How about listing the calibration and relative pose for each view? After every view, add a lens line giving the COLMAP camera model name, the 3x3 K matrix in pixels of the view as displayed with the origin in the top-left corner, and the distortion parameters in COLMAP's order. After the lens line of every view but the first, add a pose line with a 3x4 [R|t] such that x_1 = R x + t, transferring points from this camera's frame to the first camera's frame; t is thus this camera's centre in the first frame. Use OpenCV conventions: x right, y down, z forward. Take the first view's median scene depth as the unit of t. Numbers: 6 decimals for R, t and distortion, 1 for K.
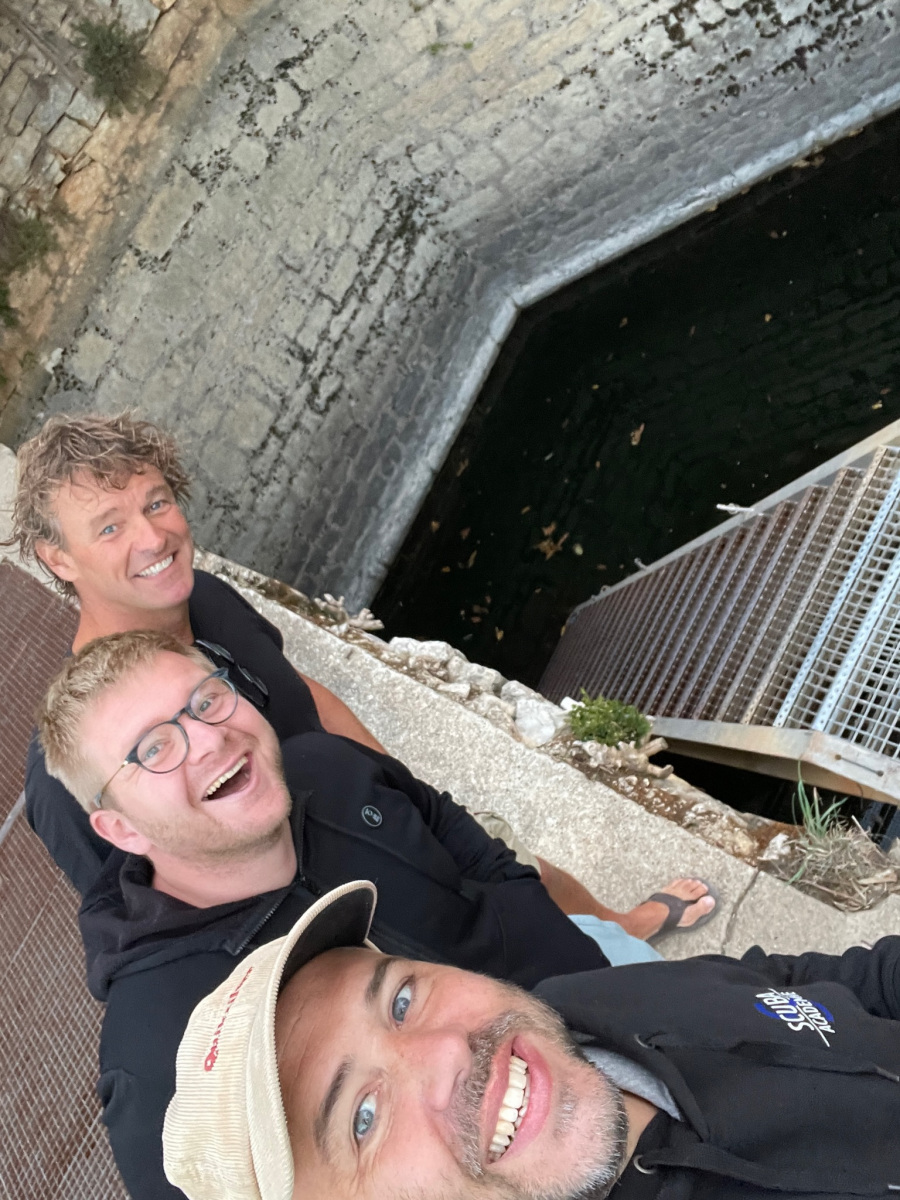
lens RADIAL K [[1025.5, 0, 450.0], [0, 1025.5, 600.0], [0, 0, 1]] dist [0.004510, -0.003102]
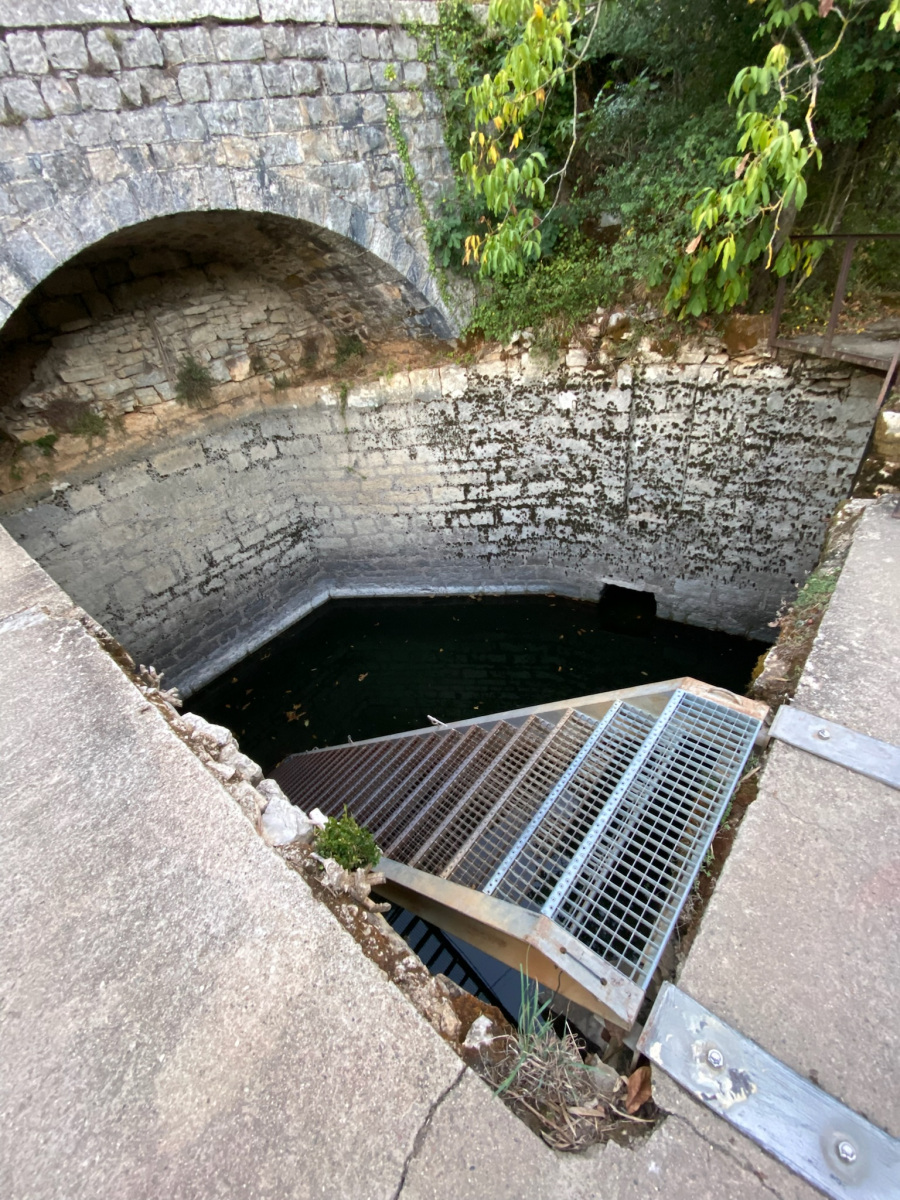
lens RADIAL K [[481.0, 0, 450.0], [0, 481.0, 600.0], [0, 0, 1]] dist [0.005306, -0.014031]
pose [[0.841576, 0.454585, 0.291723, -0.026153], [-0.326835, 0.858568, -0.395018, 0.060096], [-0.430033, 0.237093, 0.871125, 0.416741]]
